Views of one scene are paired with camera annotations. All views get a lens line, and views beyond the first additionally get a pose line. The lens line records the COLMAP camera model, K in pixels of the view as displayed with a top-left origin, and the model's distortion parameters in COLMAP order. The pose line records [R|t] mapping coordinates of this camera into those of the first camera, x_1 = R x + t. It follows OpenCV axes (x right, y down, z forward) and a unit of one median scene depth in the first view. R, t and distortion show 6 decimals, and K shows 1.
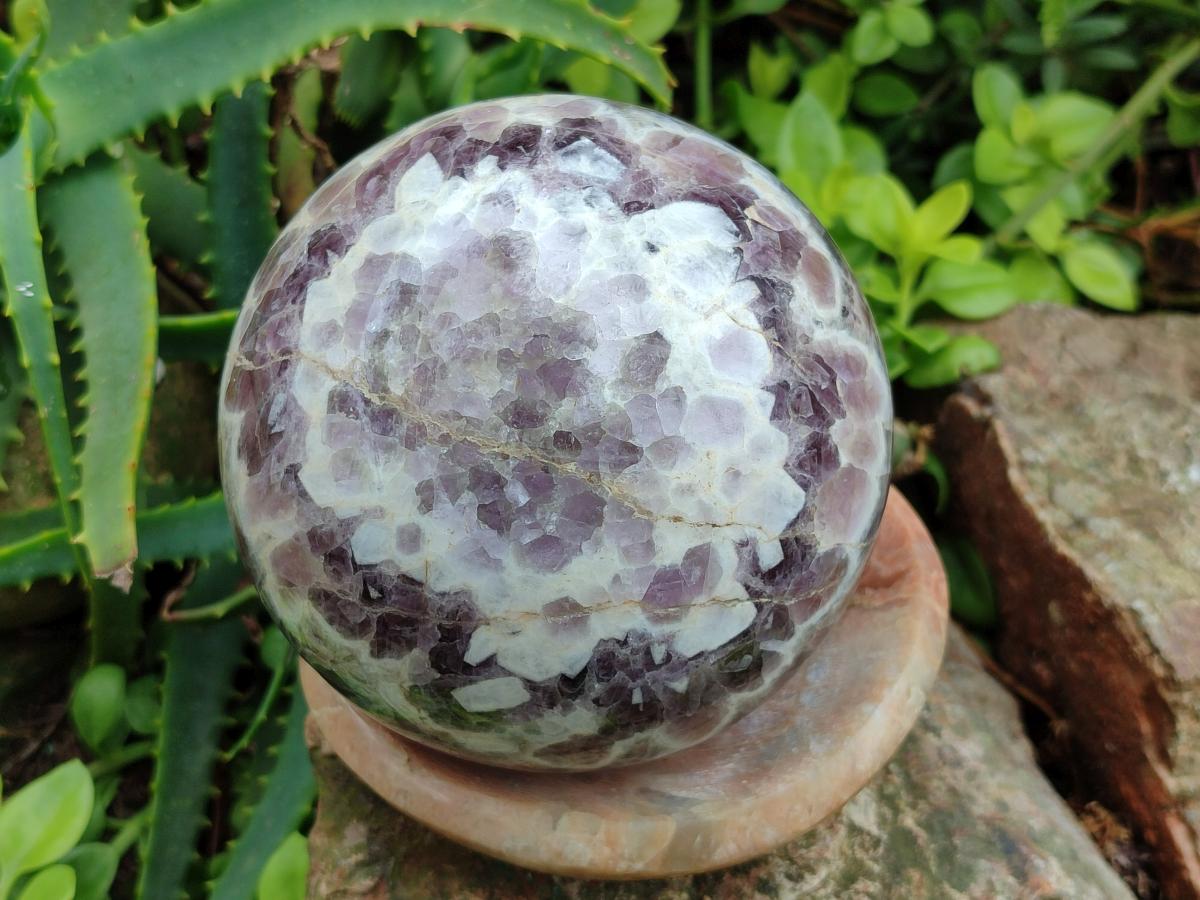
lens RADIAL K [[1813.8, 0, 600.0], [0, 1813.8, 450.0], [0, 0, 1]] dist [0.440478, -3.335291]
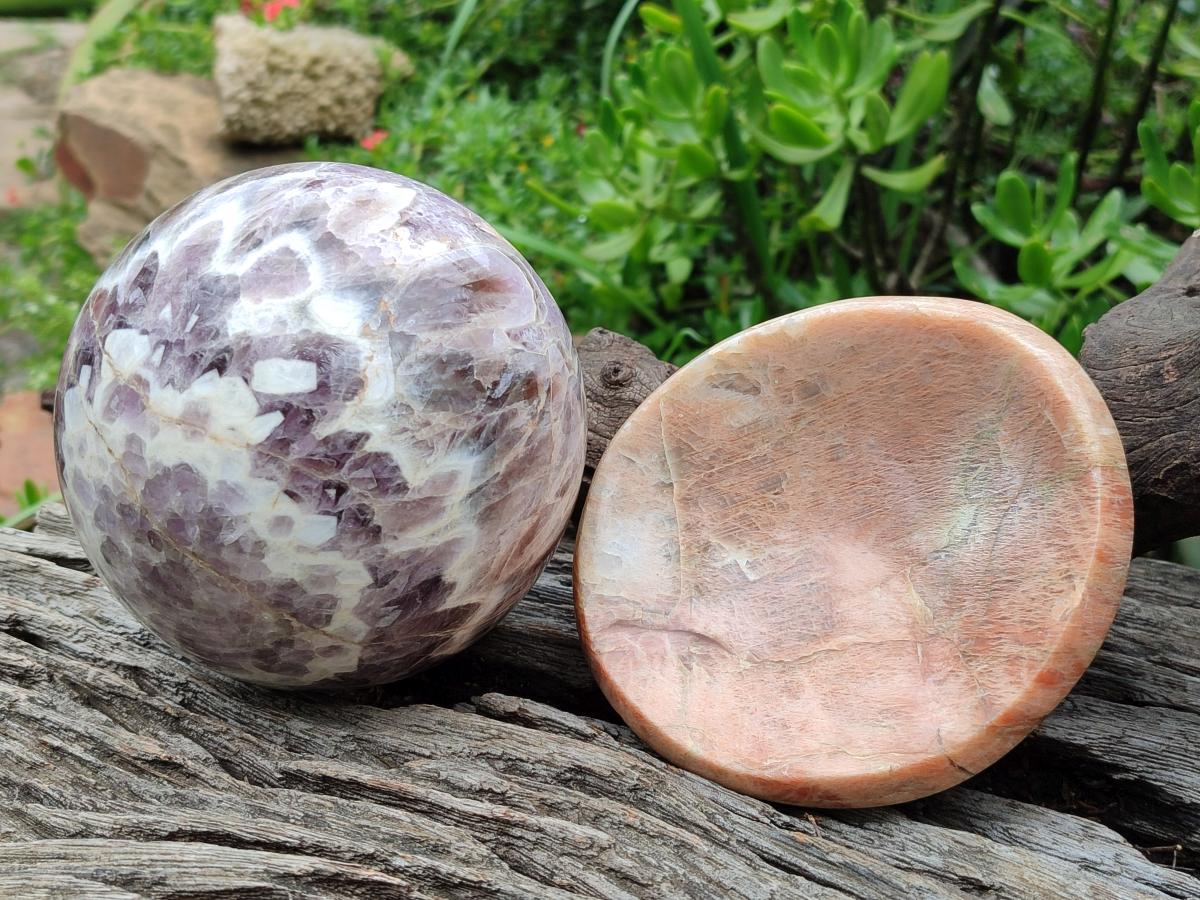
lens RADIAL K [[1813.8, 0, 600.0], [0, 1813.8, 450.0], [0, 0, 1]] dist [0.440478, -3.335291]
pose [[-0.866168, -0.444079, 0.229232, -0.565016], [0.253841, -0.786057, -0.563631, 0.869072], [0.430485, -0.430011, 0.793582, 0.069824]]
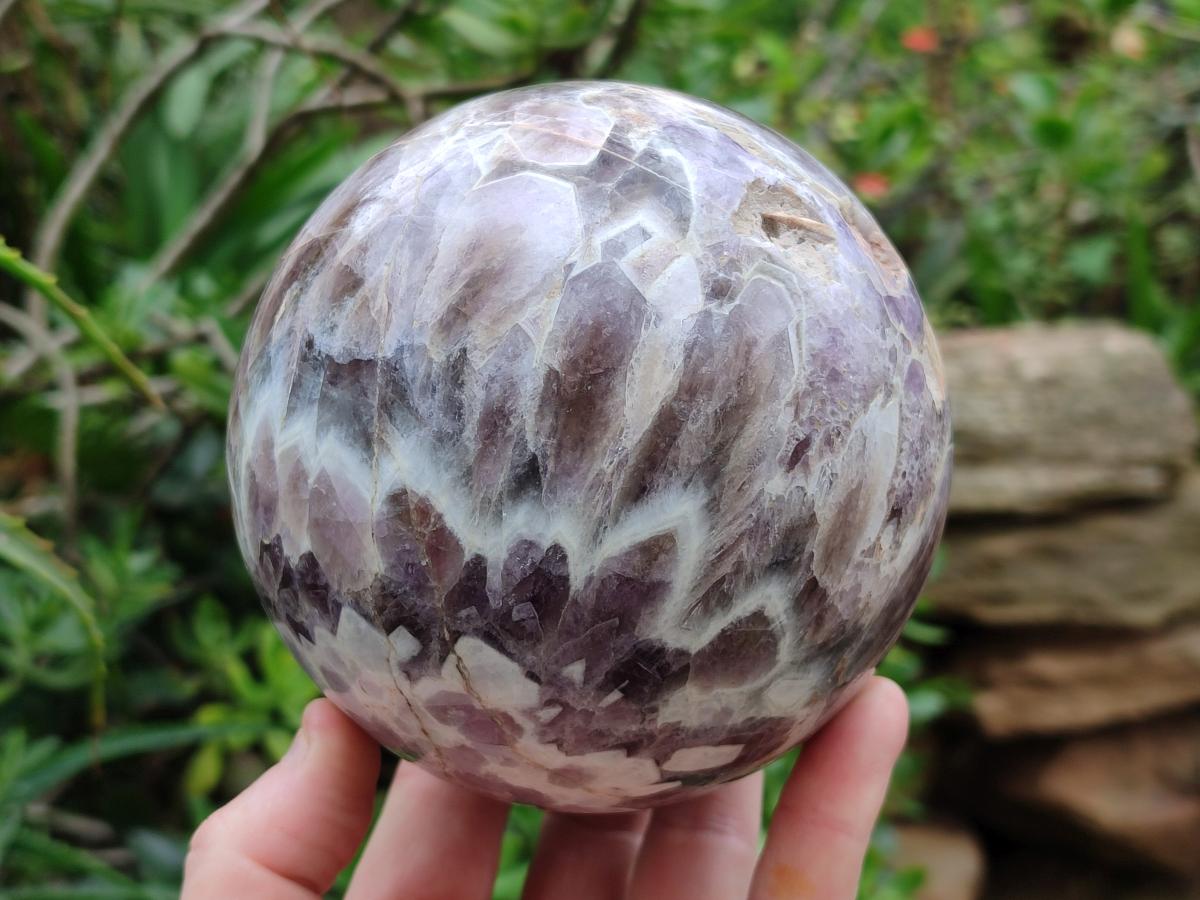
lens RADIAL K [[1813.8, 0, 600.0], [0, 1813.8, 450.0], [0, 0, 1]] dist [0.440478, -3.335291]
pose [[-0.641242, -0.439087, -0.629294, 0.653802], [0.668083, 0.083941, -0.739337, 0.797868], [0.377457, -0.894515, 0.239520, 0.902381]]
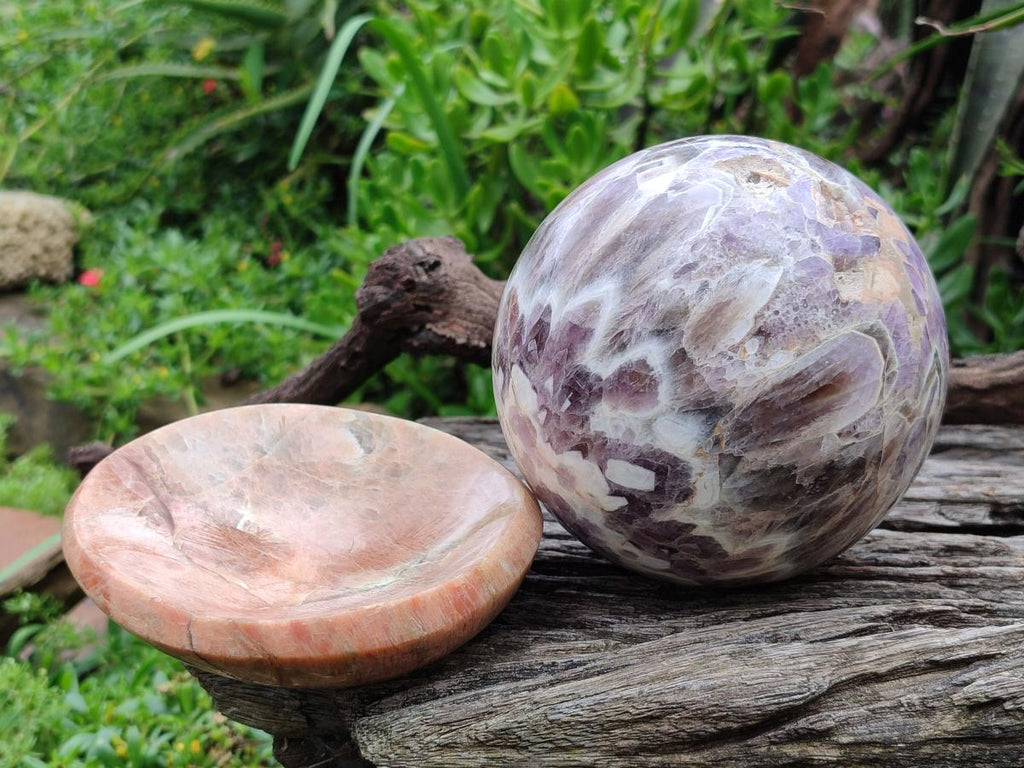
lens RADIAL K [[1547.8, 0, 512.0], [0, 1547.8, 384.0], [0, 0, 1]] dist [0.440478, -3.335291]
pose [[-0.692857, -0.695080, 0.191864, -0.188936], [-0.046992, -0.221991, -0.973916, 1.432470], [0.719542, -0.683801, 0.121145, 0.831344]]
